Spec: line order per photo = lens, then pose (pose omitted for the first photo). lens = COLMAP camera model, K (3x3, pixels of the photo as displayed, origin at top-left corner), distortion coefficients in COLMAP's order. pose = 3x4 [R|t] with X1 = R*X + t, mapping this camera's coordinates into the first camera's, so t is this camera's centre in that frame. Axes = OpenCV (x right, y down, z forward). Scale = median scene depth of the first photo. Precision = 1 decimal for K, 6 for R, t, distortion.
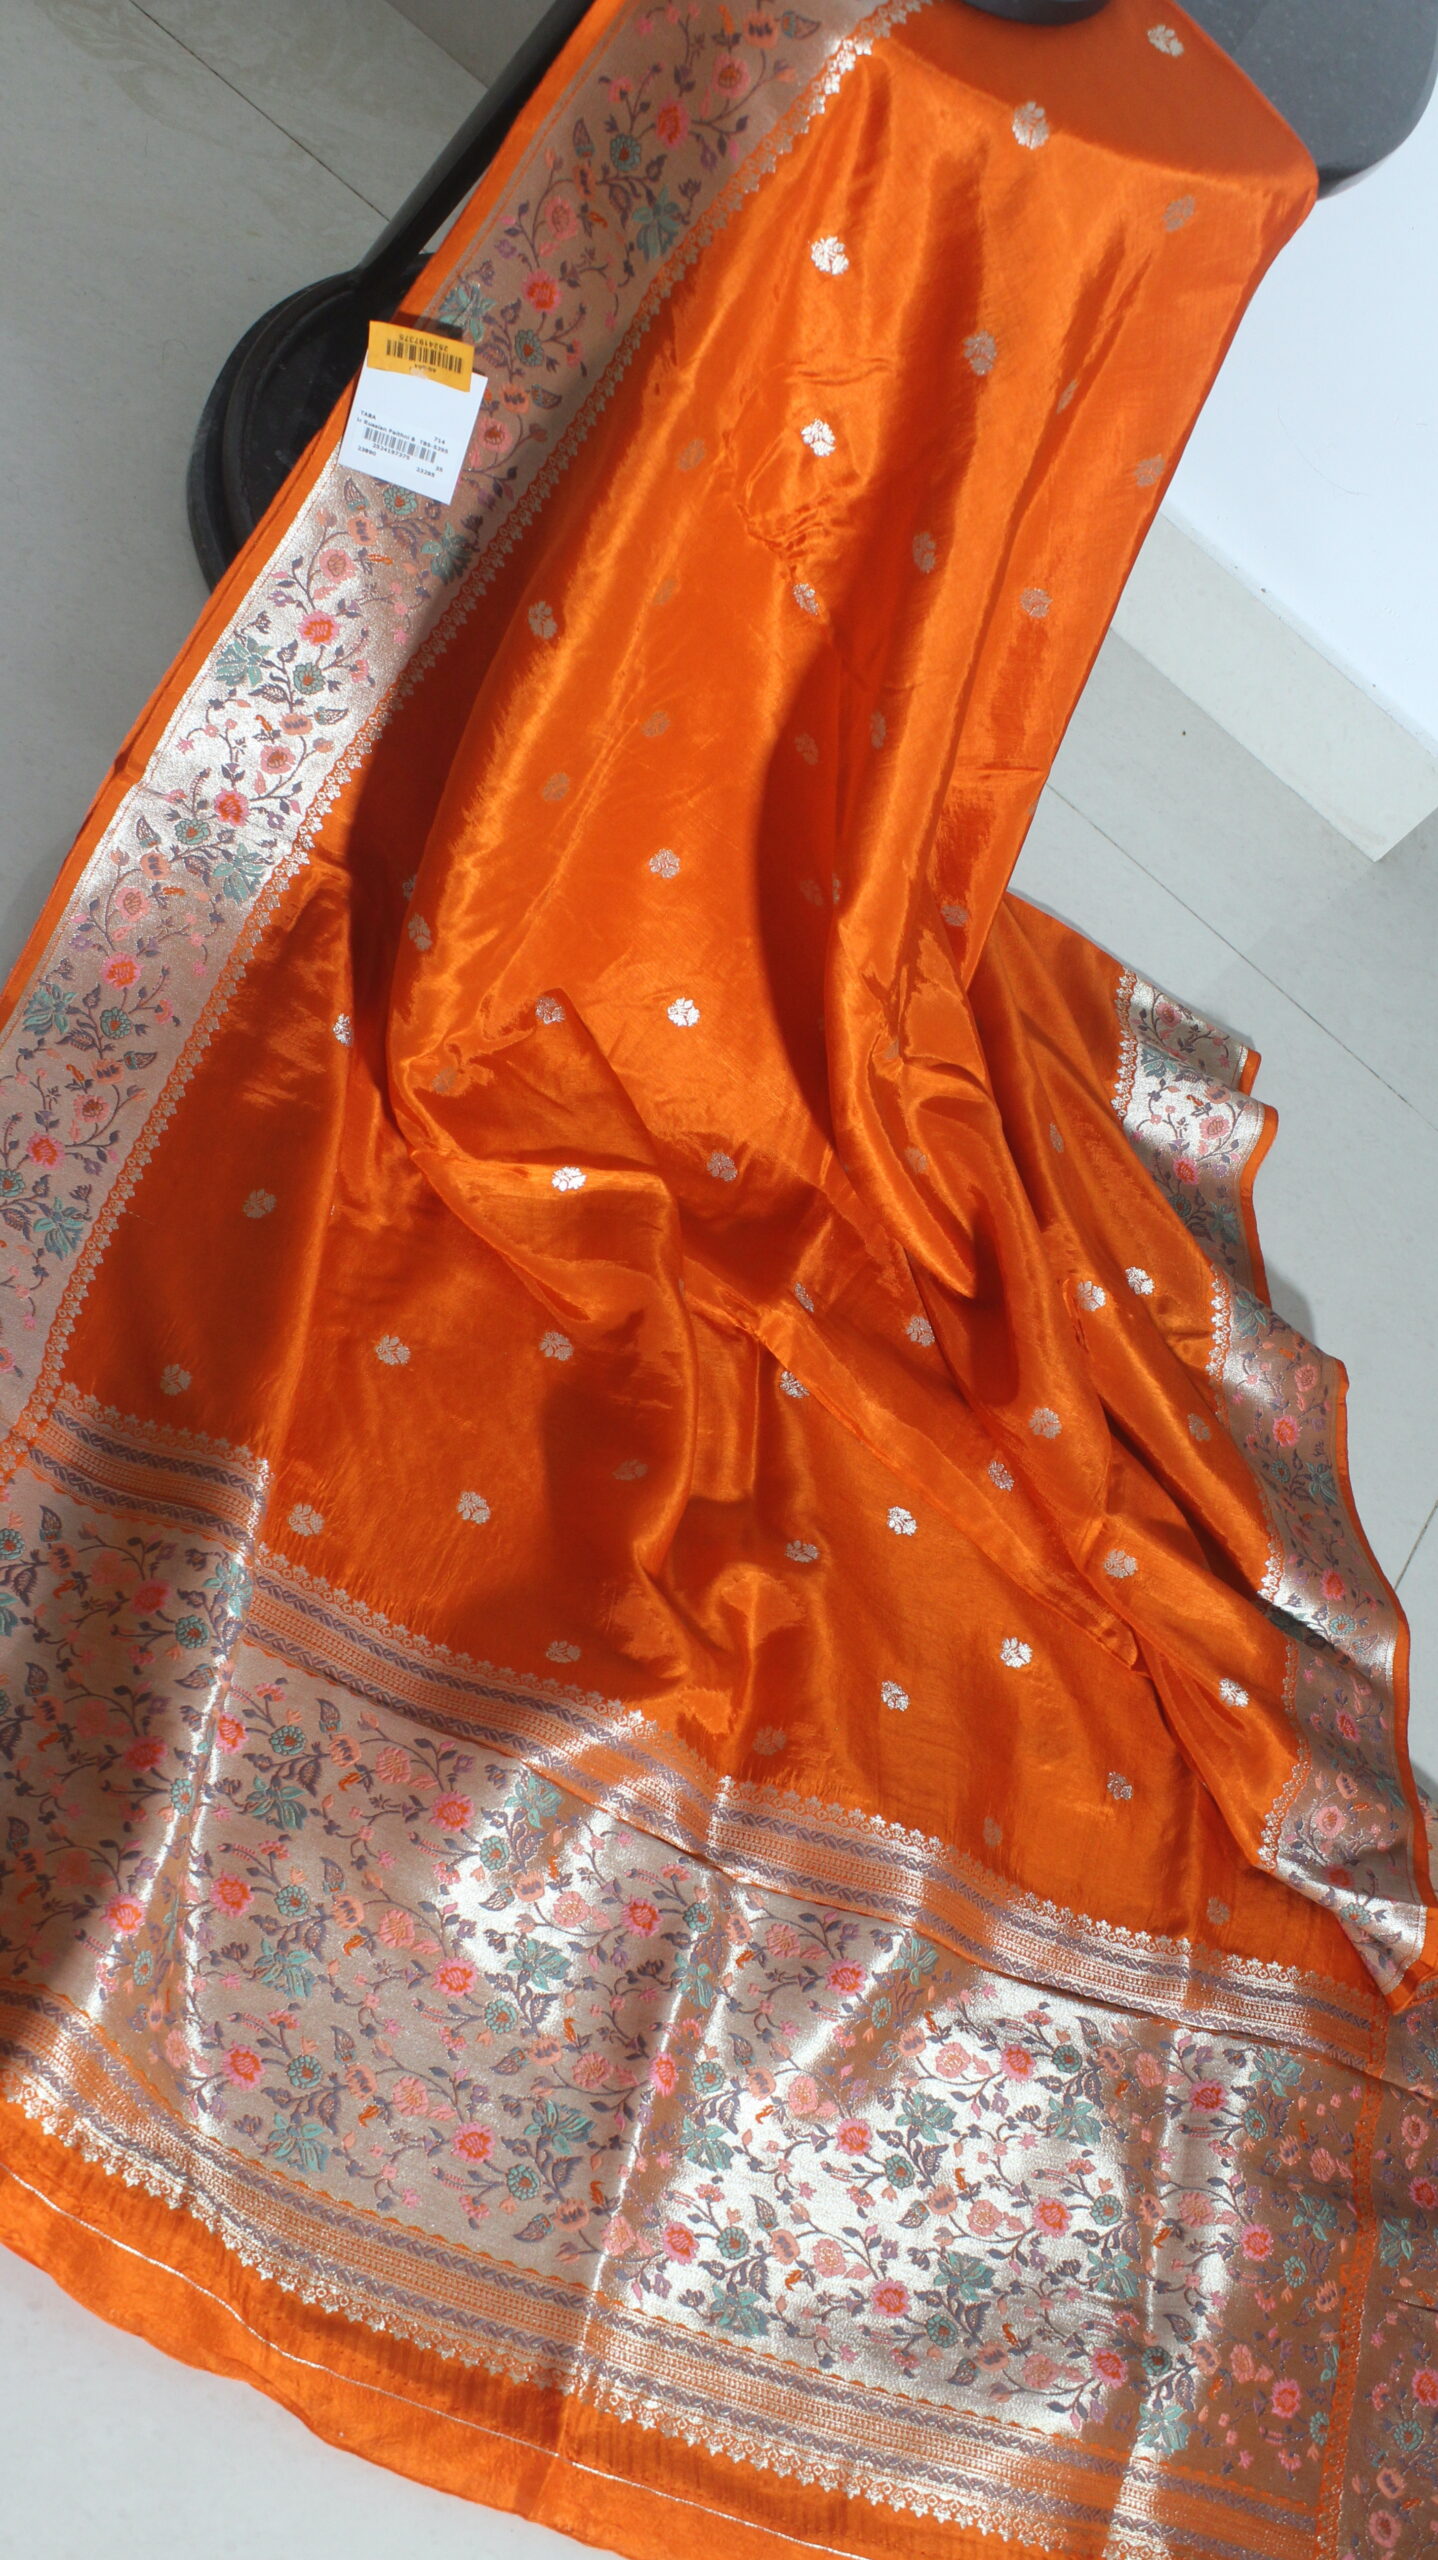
lens RADIAL K [[2824.5, 0, 731.6], [0, 2824.5, 1263.8], [0, 0, 1]] dist [-0.094306, 0.000000]
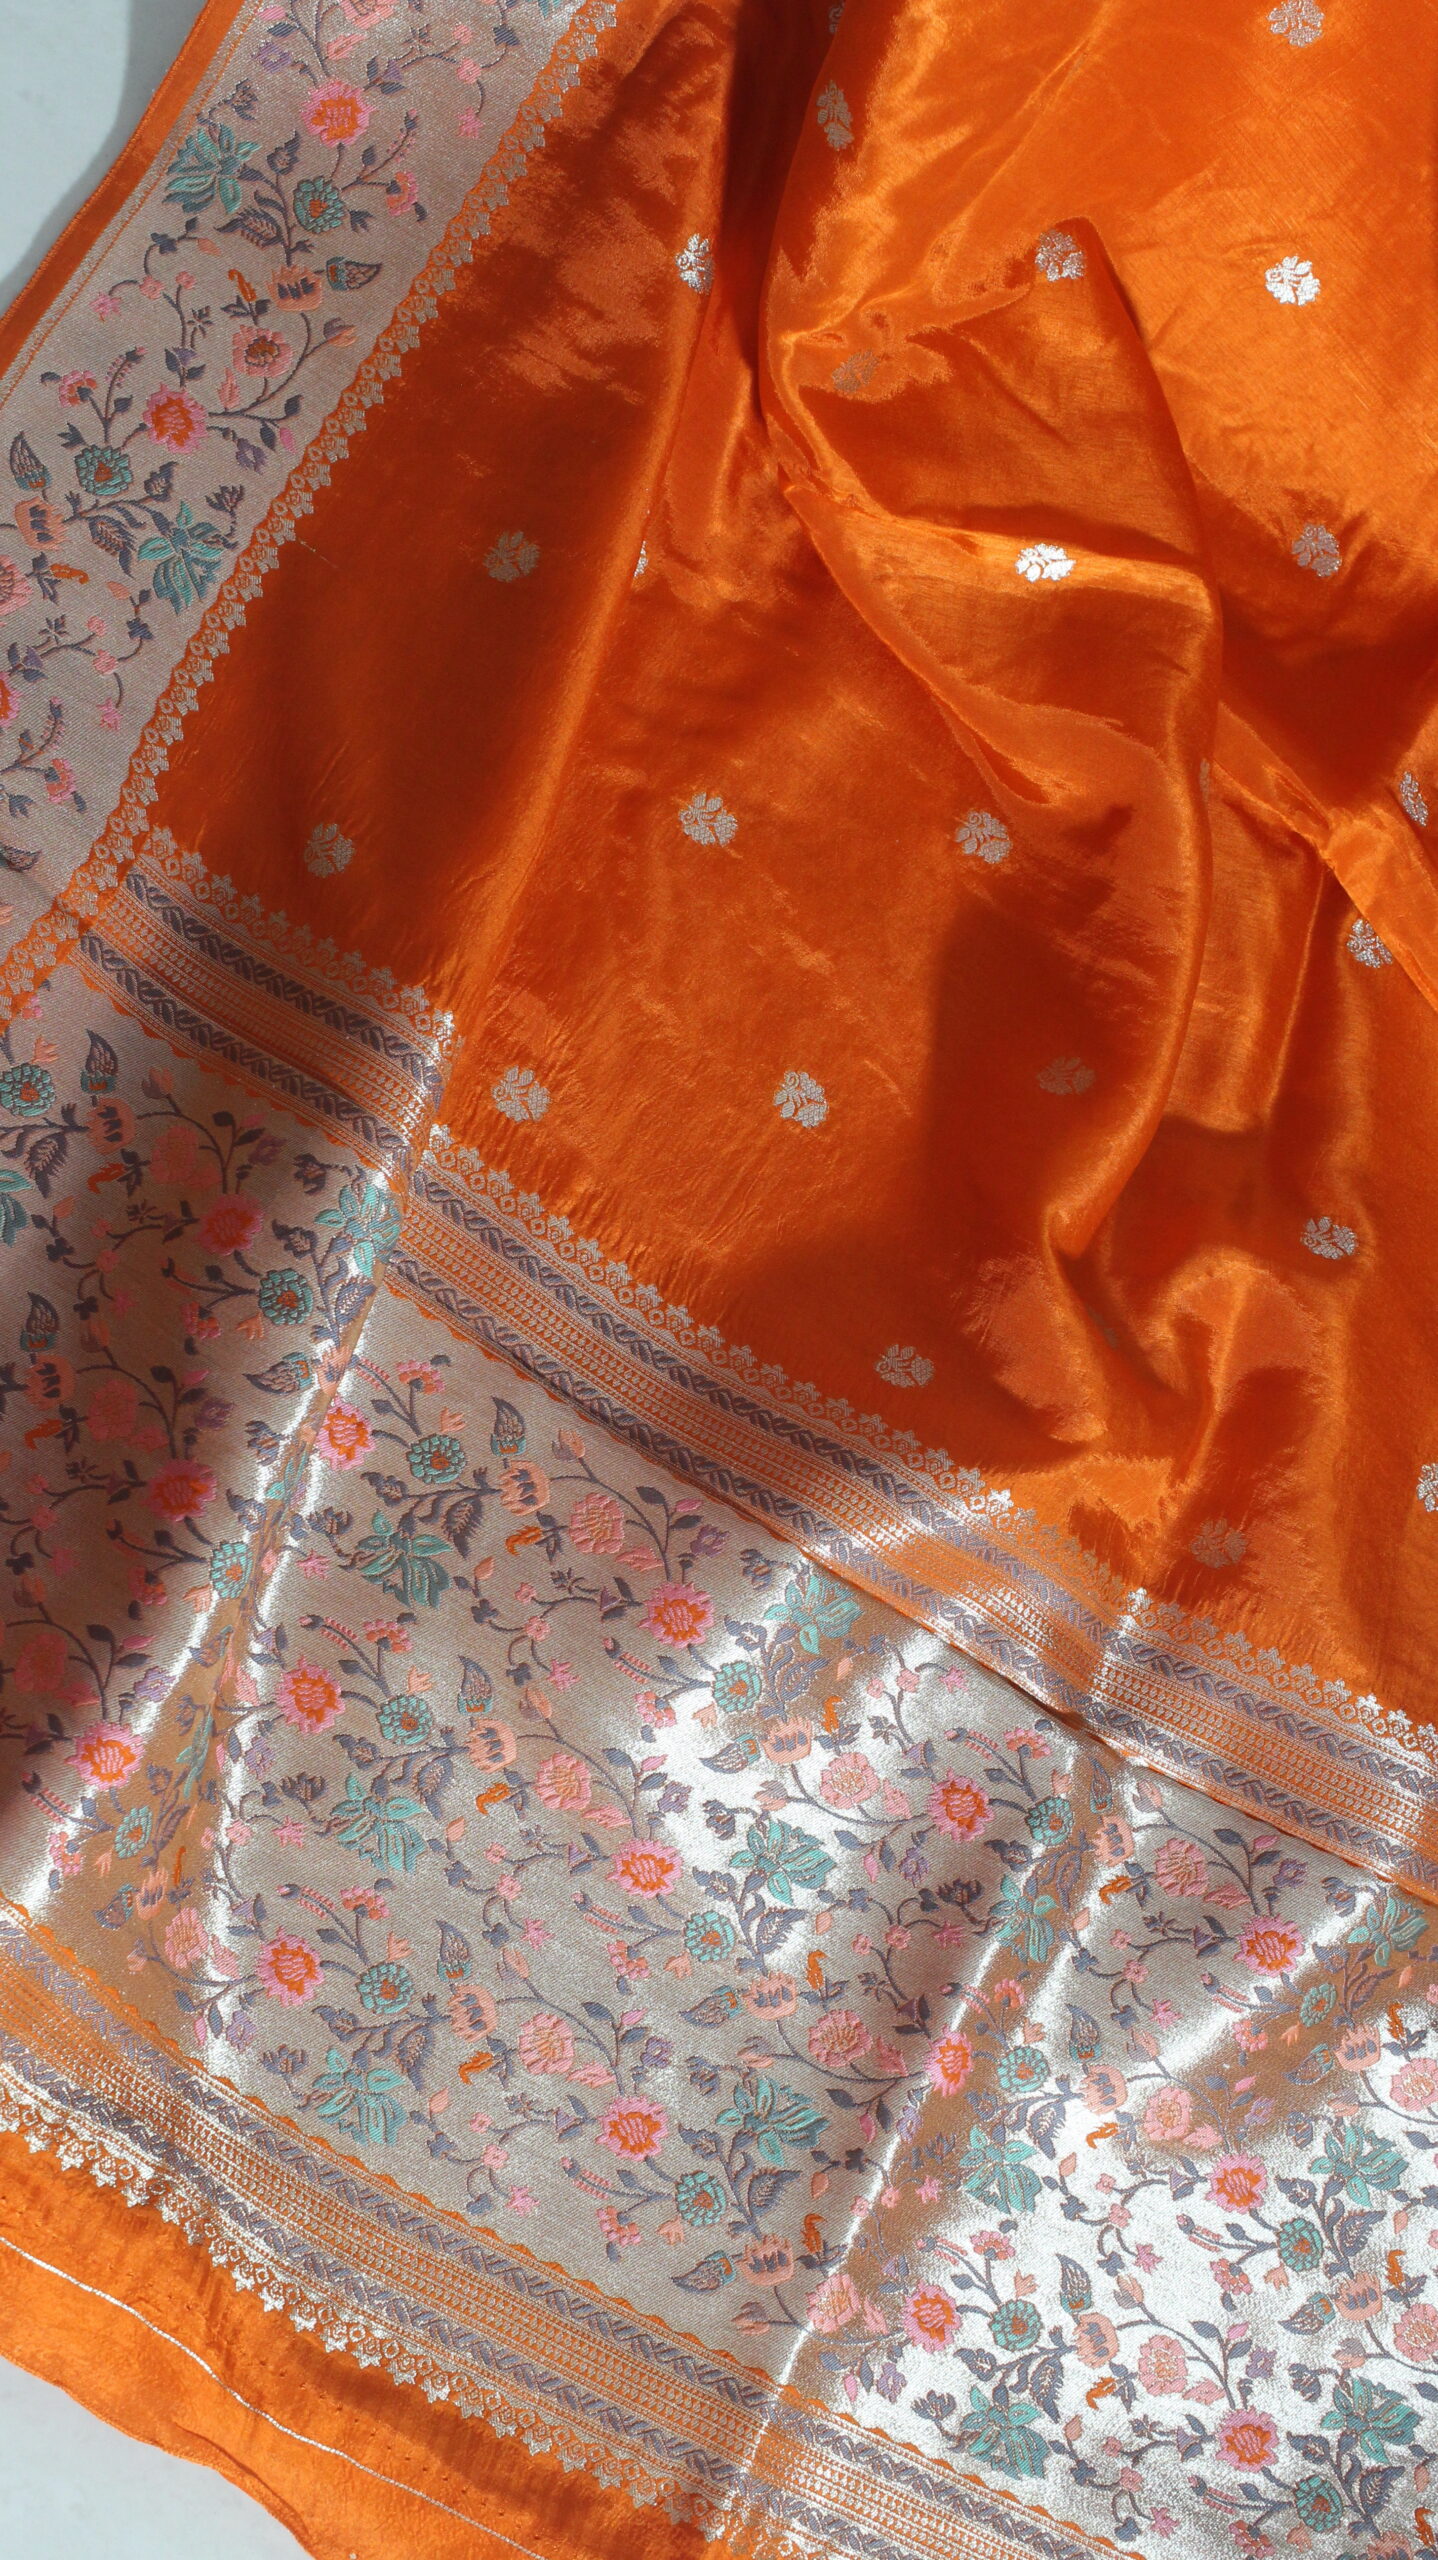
lens RADIAL K [[3510.8, 0, 720.9], [0, 3510.8, 1293.4], [0, 0, 1]] dist [-0.042230, 0.000000]
pose [[0.973246, 0.171534, -0.152867, 0.016146], [-0.123100, 0.951051, 0.283457, -0.091981], [0.194007, -0.257055, 0.946723, 0.276055]]
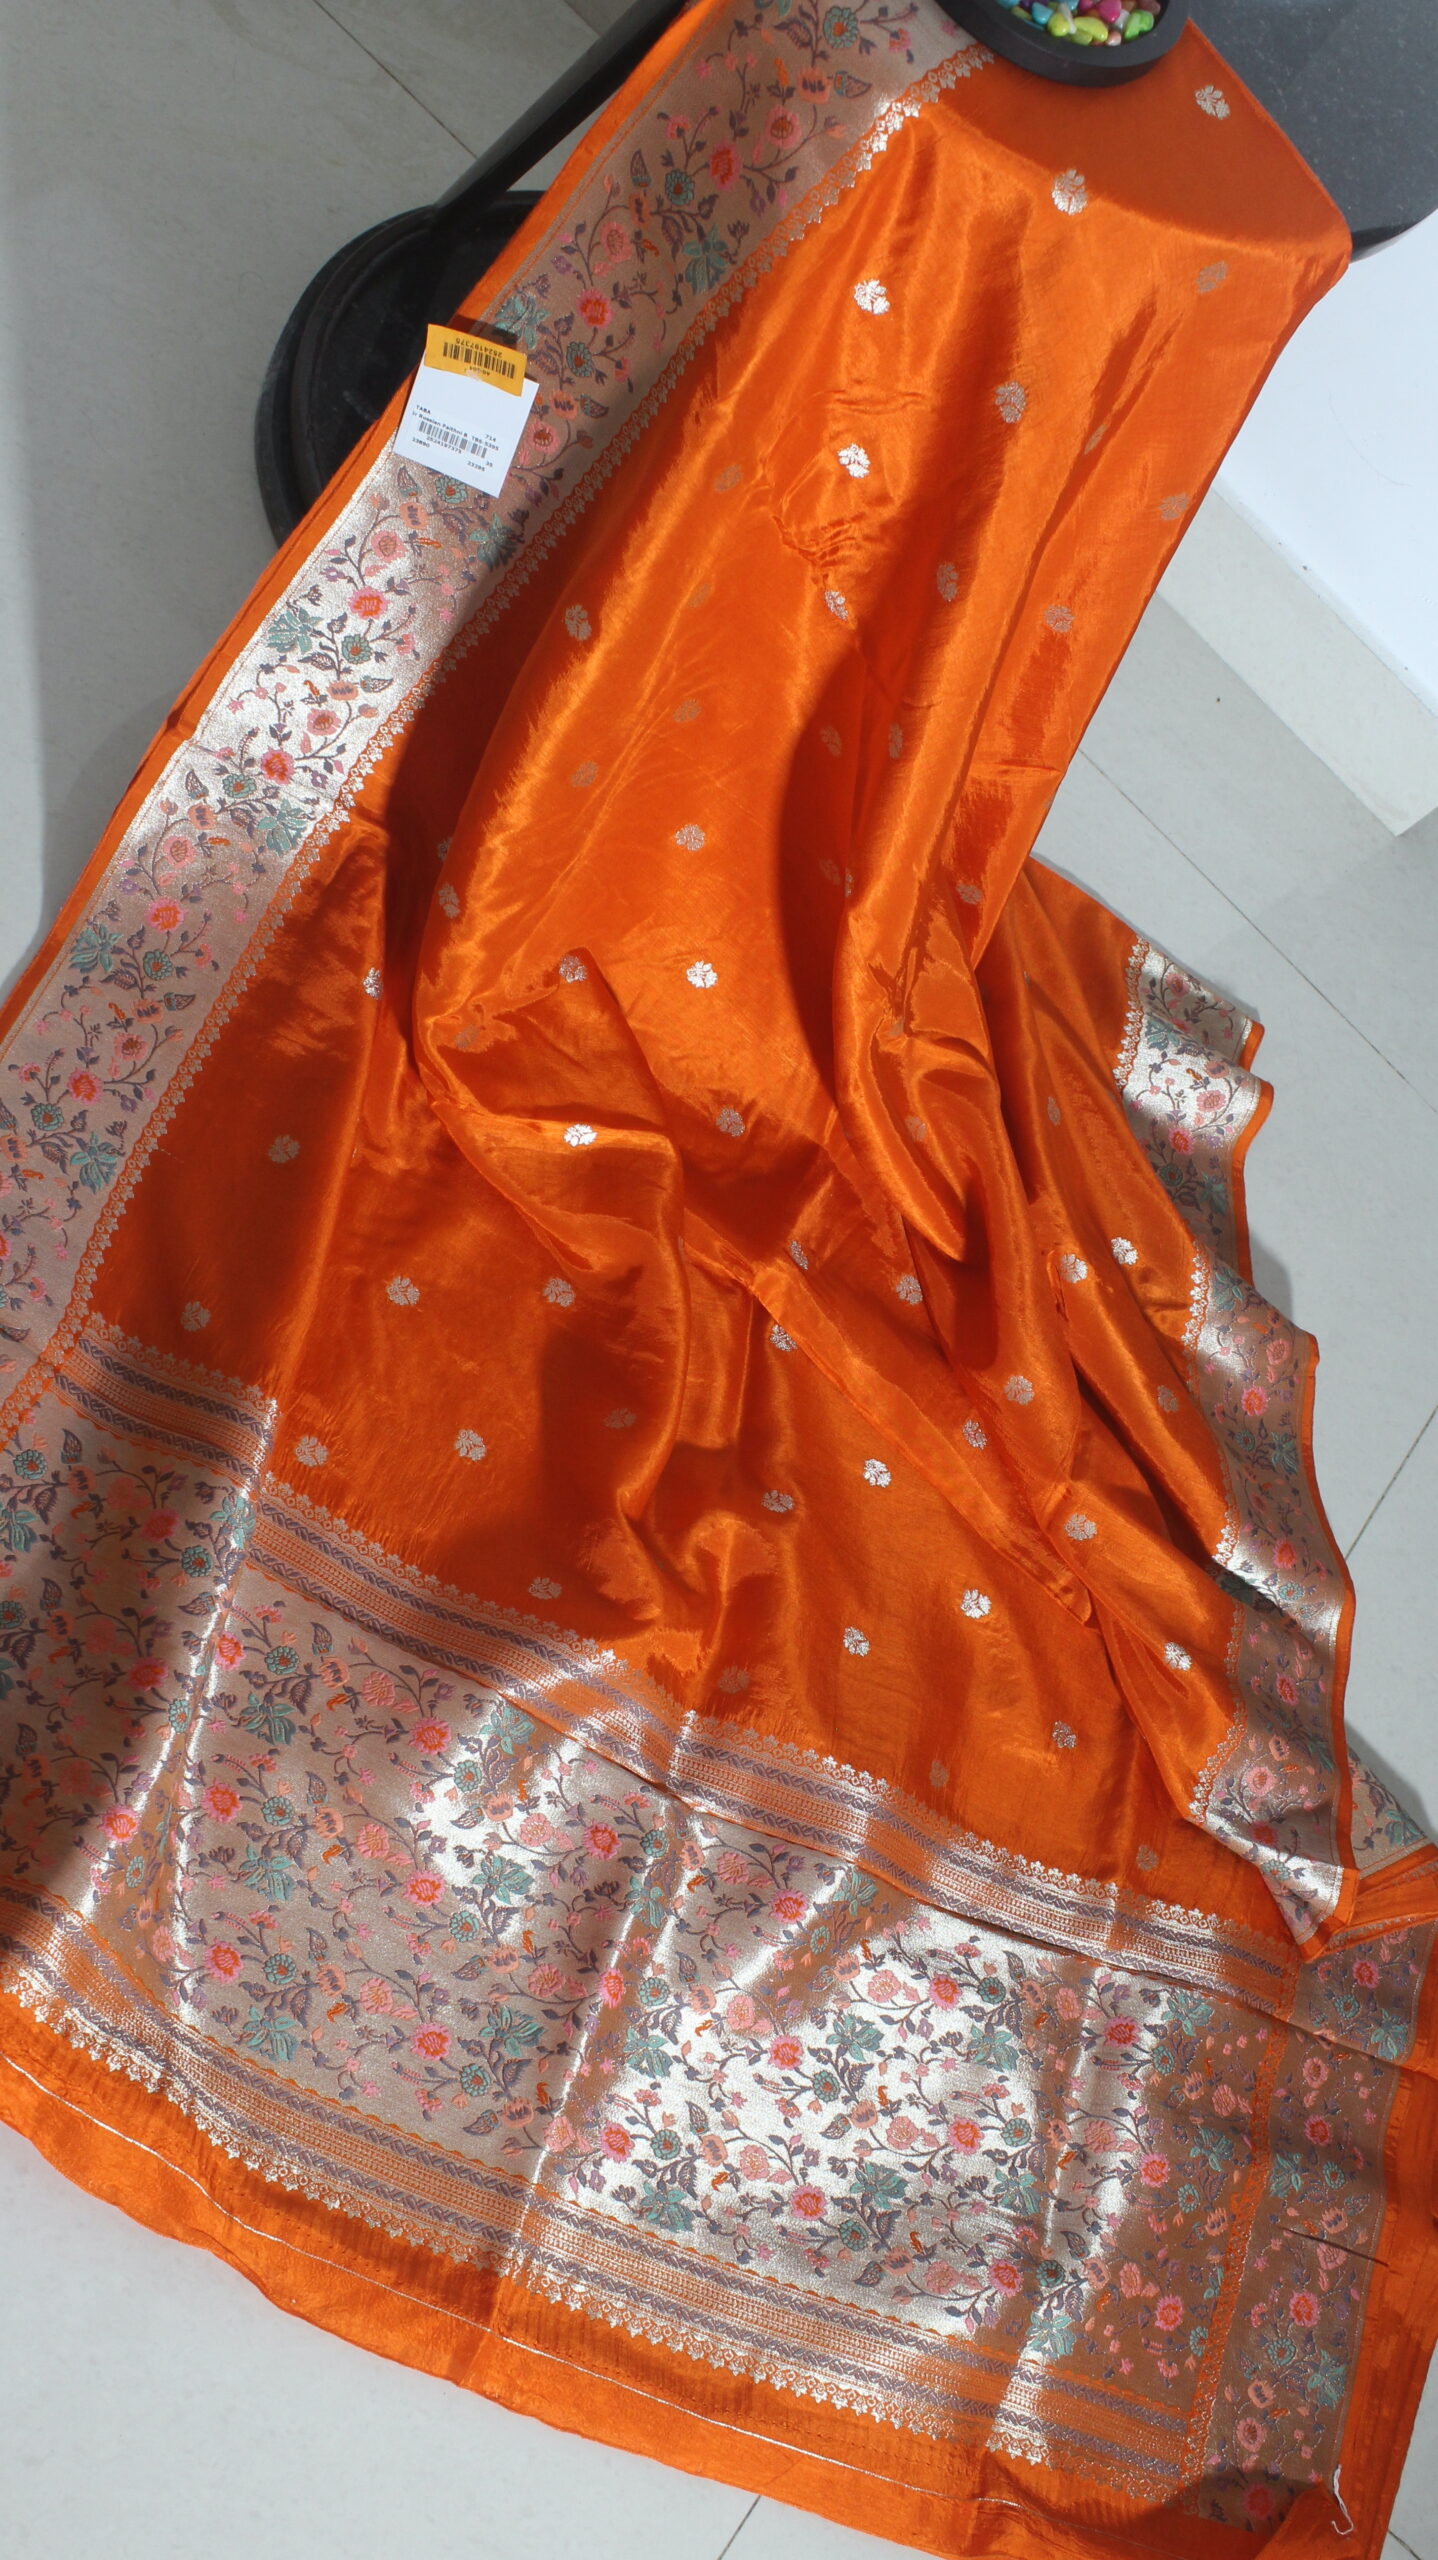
lens RADIAL K [[2824.5, 0, 742.7], [0, 2824.5, 1278.3], [0, 0, 1]] dist [-0.094306, 0.000000]
pose [[0.997783, 0.064738, -0.015421, 0.024471], [-0.063257, 0.994588, 0.082424, -0.073799], [0.020673, -0.081265, 0.996478, -0.055788]]
